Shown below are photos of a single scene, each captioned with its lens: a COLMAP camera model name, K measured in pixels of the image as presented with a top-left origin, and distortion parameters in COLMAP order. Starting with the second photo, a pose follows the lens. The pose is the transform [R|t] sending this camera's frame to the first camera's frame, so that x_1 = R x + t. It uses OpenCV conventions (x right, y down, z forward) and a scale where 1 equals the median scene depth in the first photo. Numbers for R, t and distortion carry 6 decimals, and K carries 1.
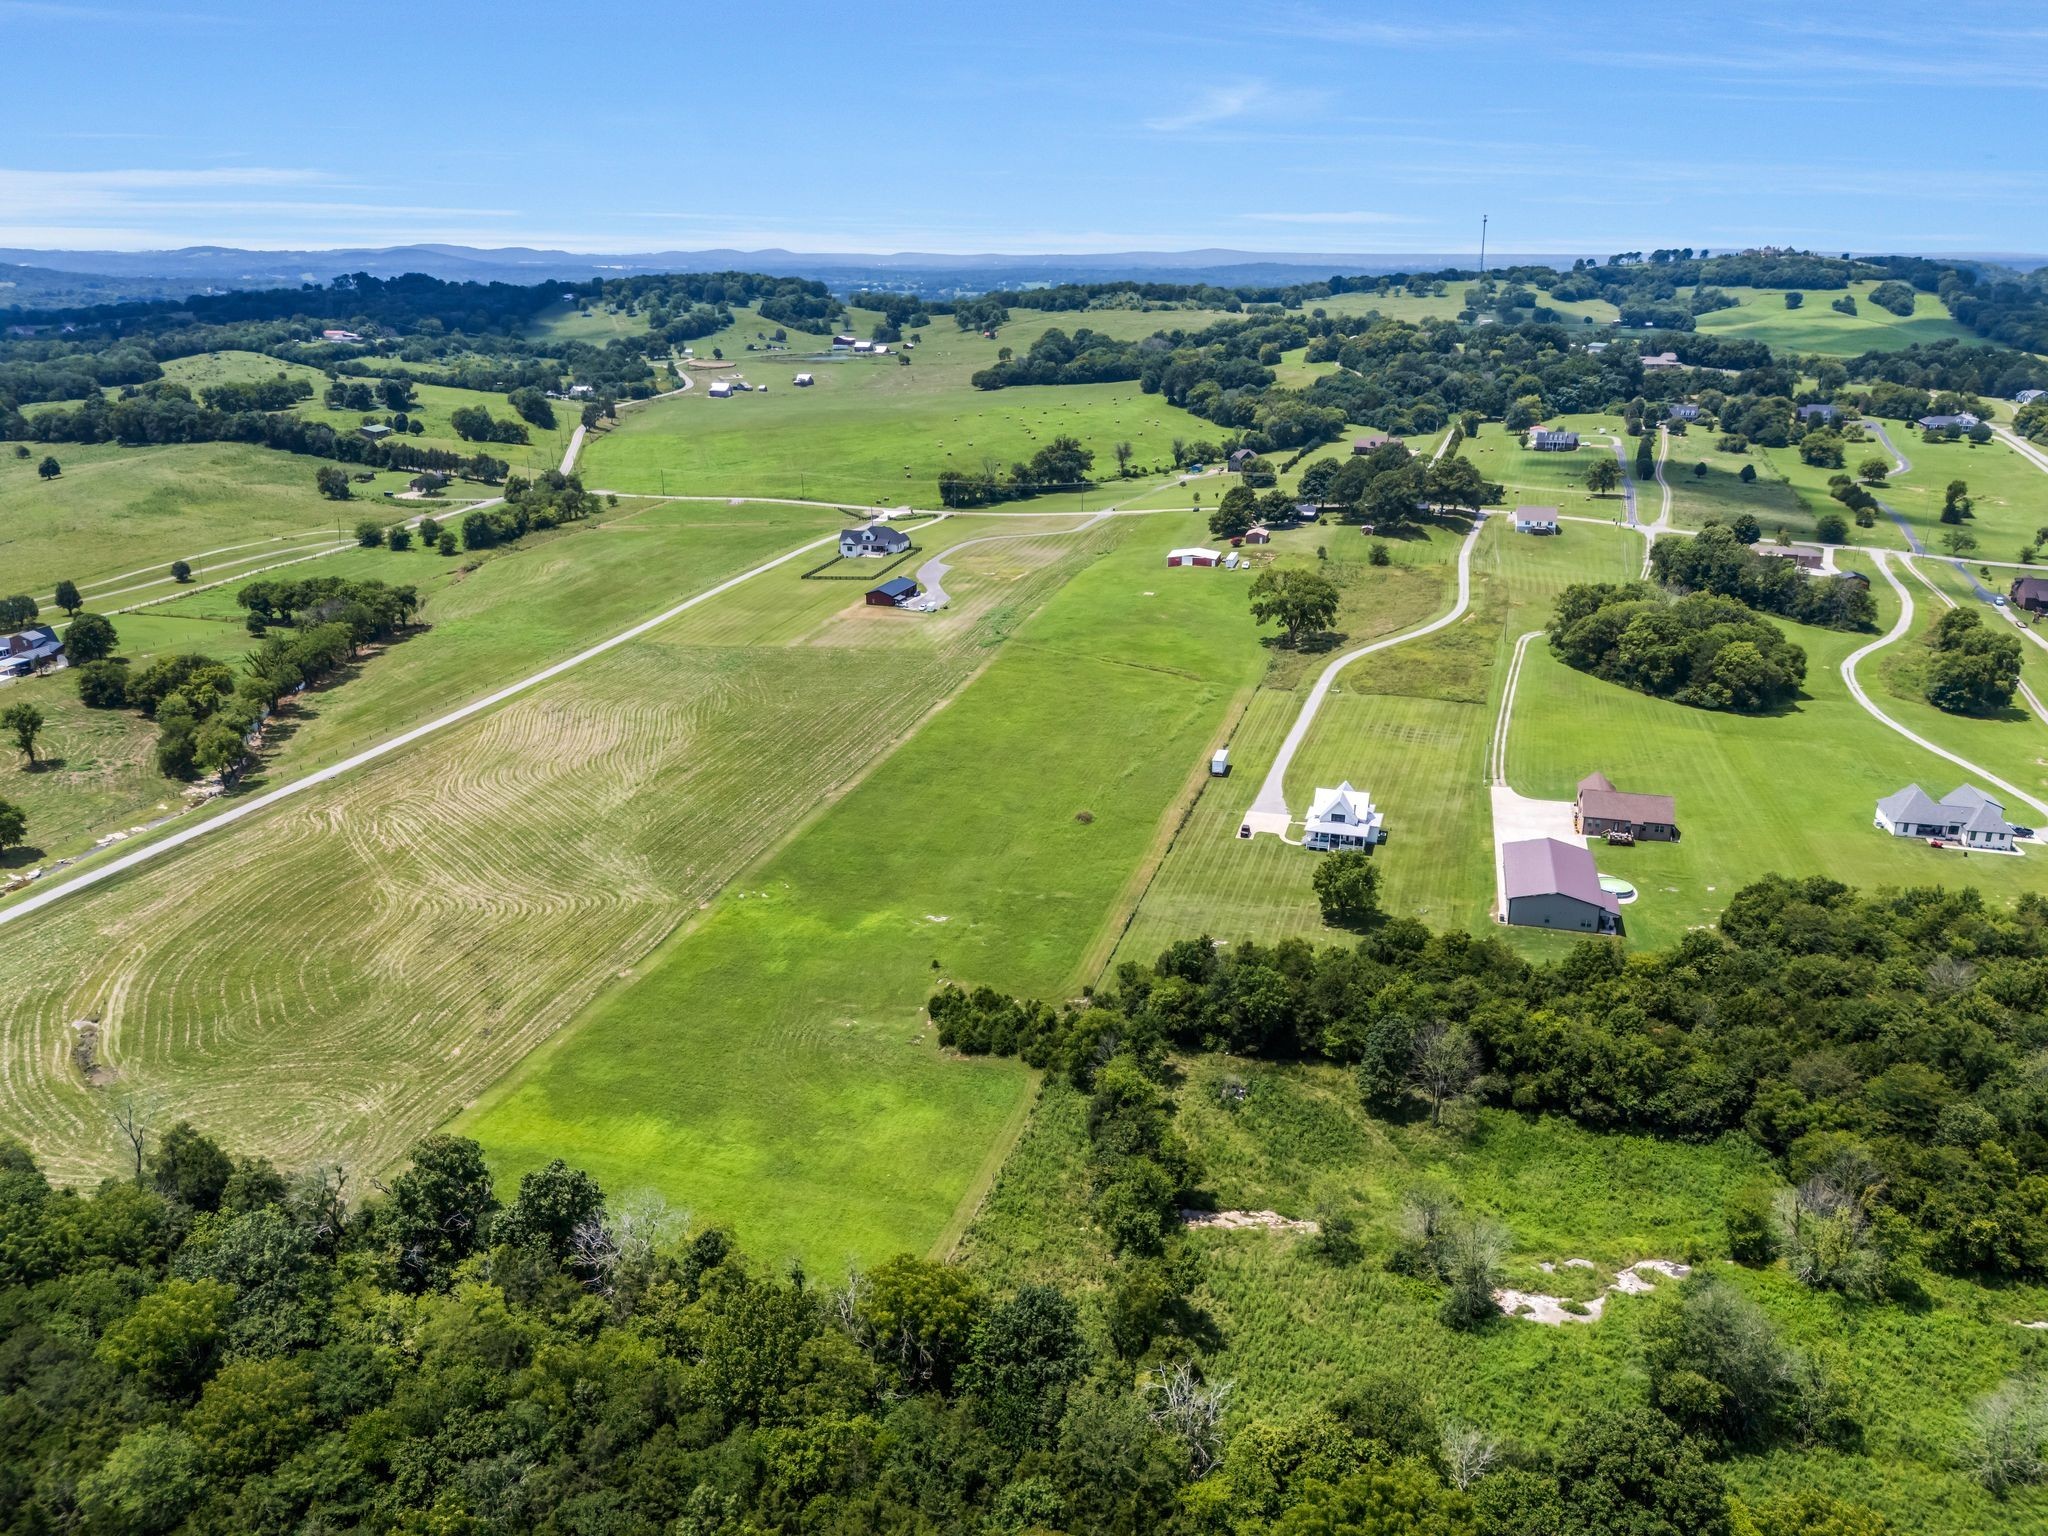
lens RADIAL K [[1512.4, 0, 1021.7], [0, 1512.4, 762.1], [0, 0, 1]] dist [0.067220, -0.067191]
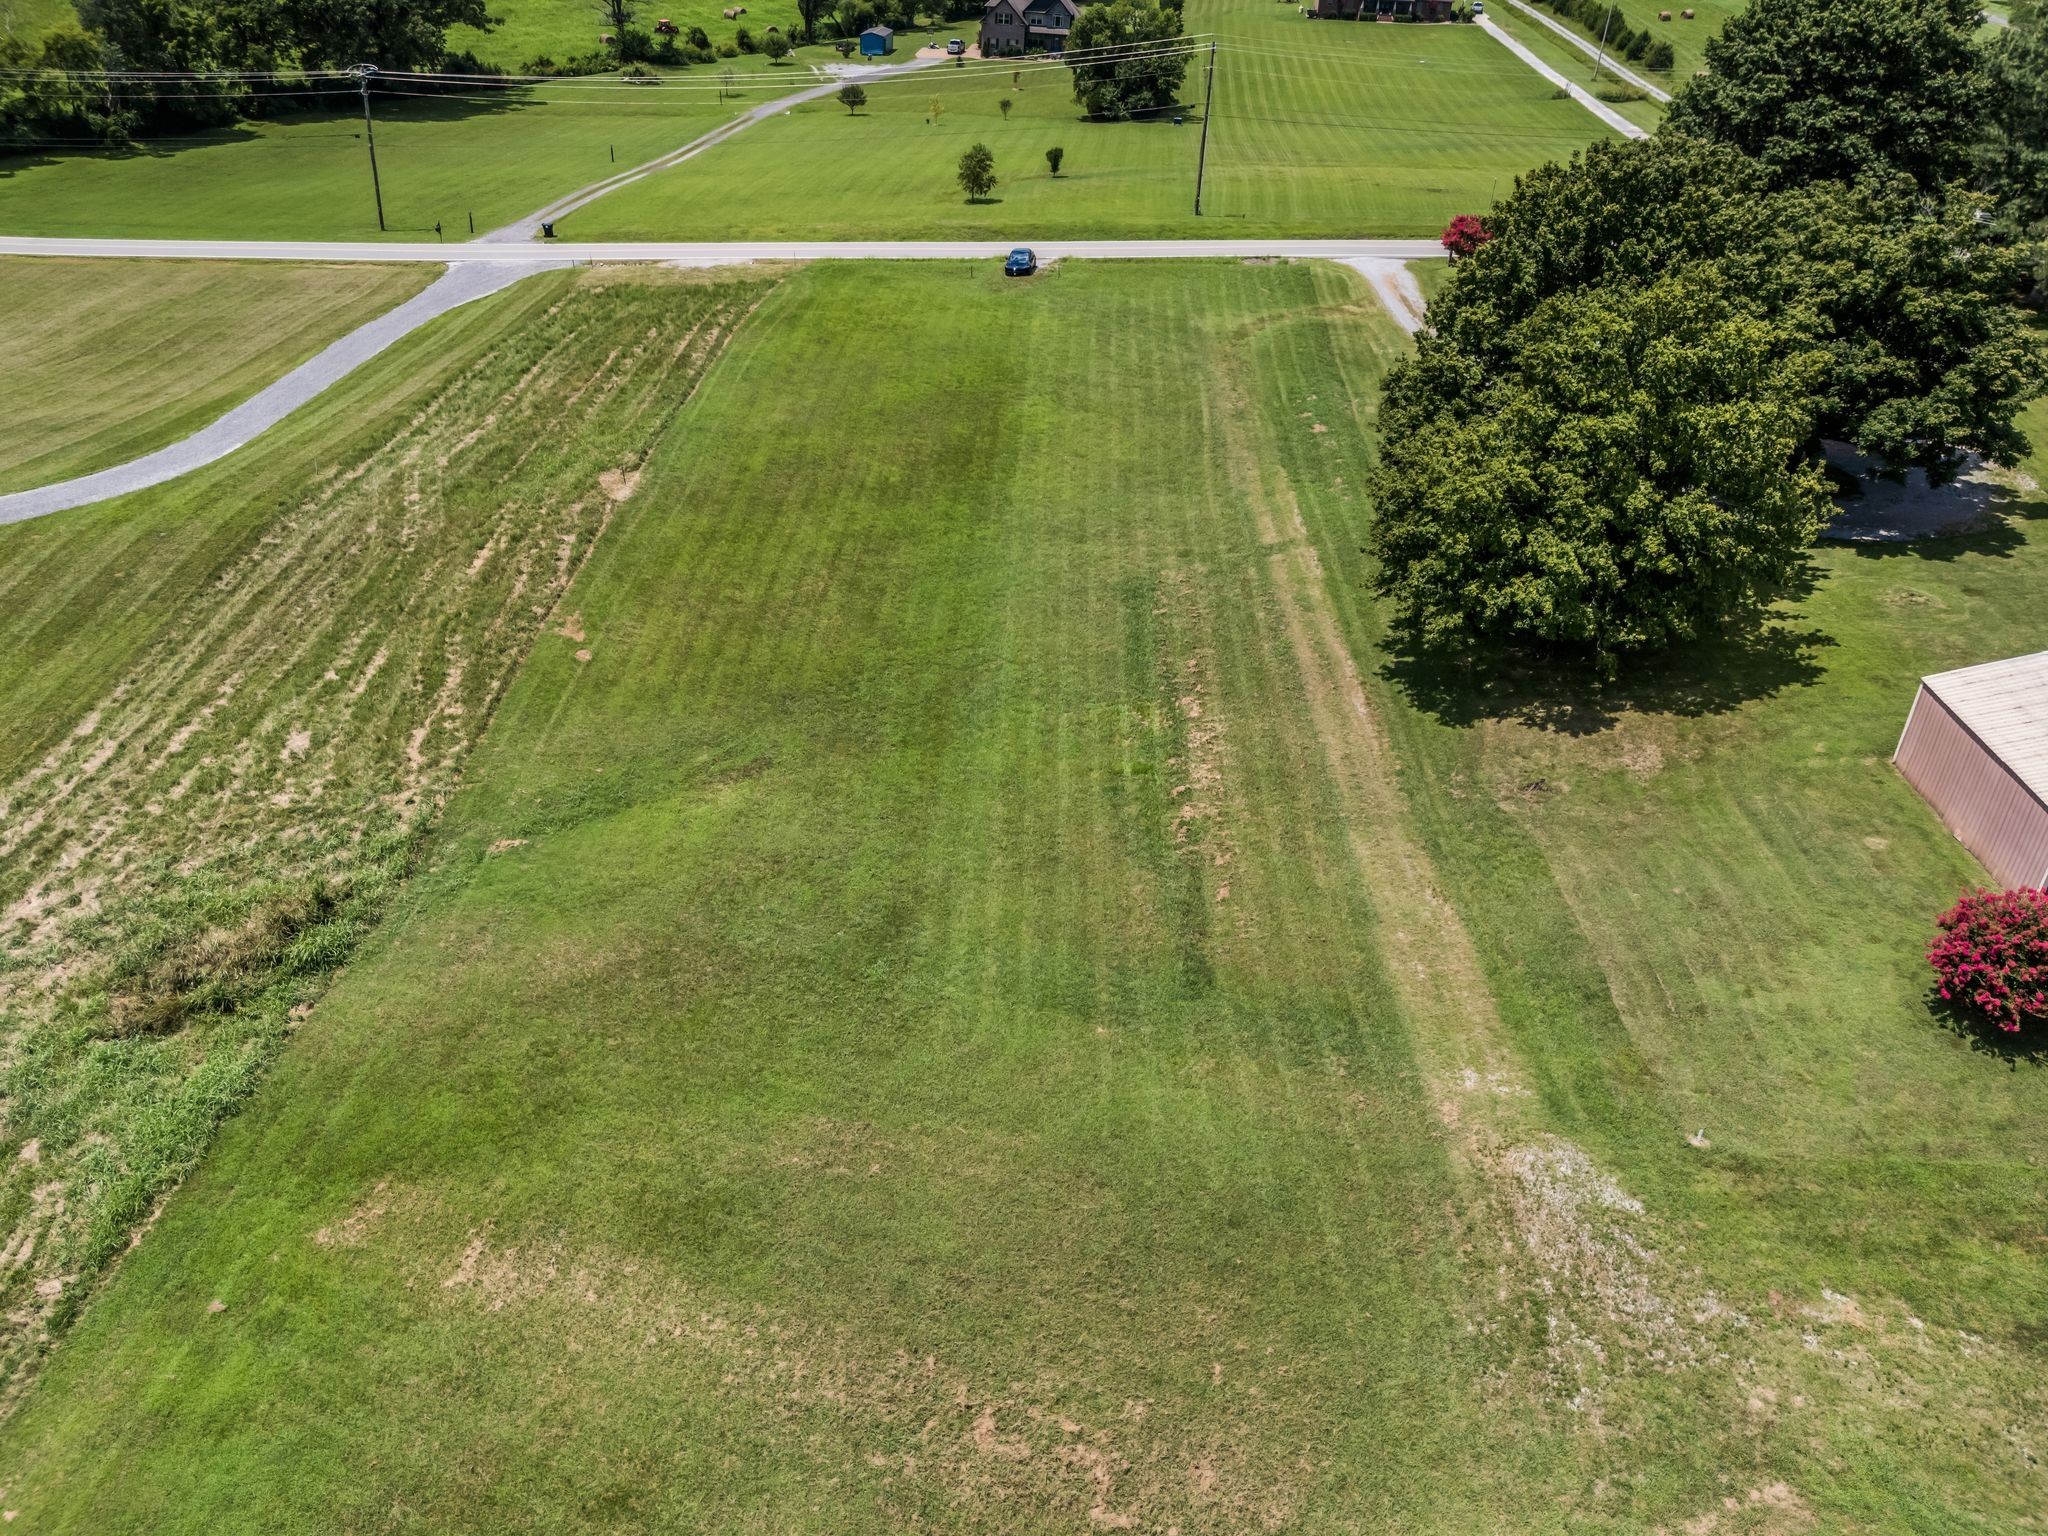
lens RADIAL K [[1623.5, 0, 1024.0], [0, 1623.5, 768.0], [0, 0, 1]] dist [0.079275, -0.084147]
pose [[0.966758, -0.075438, 0.244310, 0.052326], [0.023650, 0.977772, 0.208334, -0.118280], [-0.254596, -0.195631, 0.947053, 0.646506]]
